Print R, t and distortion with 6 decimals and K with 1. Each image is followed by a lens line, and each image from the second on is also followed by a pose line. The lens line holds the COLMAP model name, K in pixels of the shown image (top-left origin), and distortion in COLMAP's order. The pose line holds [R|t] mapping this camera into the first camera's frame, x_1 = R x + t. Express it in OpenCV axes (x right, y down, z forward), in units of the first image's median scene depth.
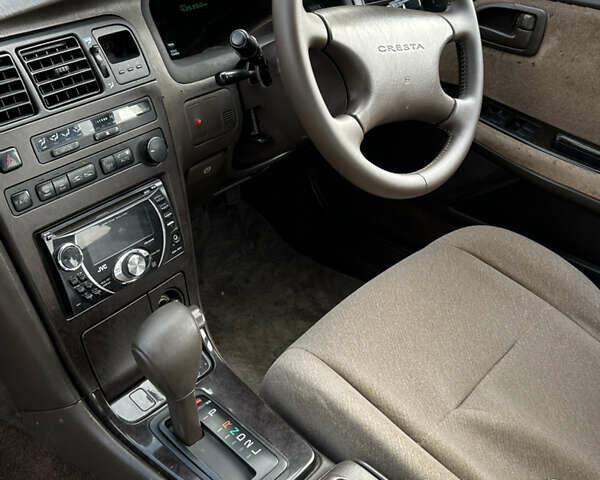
lens RADIAL K [[744.7, 0, 300.1], [0, 744.7, 254.9], [0, 0, 1]] dist [0.266235, -0.672514]
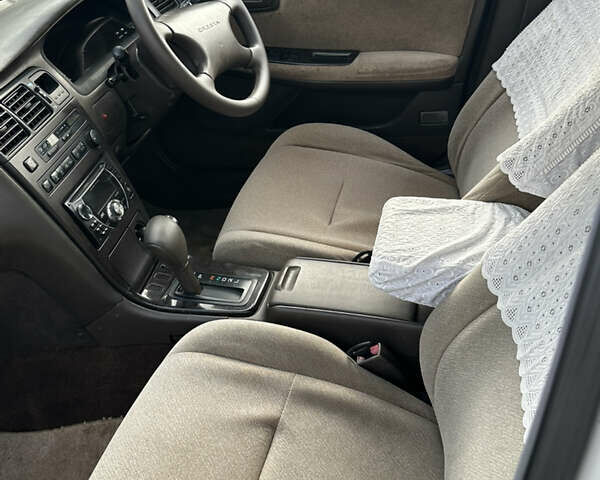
lens RADIAL K [[744.7, 0, 300.1], [0, 744.7, 254.9], [0, 0, 1]] dist [0.266235, -0.672514]
pose [[0.880021, -0.404763, 0.248456, -0.305065], [0.405496, 0.912694, 0.050631, 0.171563], [-0.247258, 0.056192, 0.967319, -0.597613]]
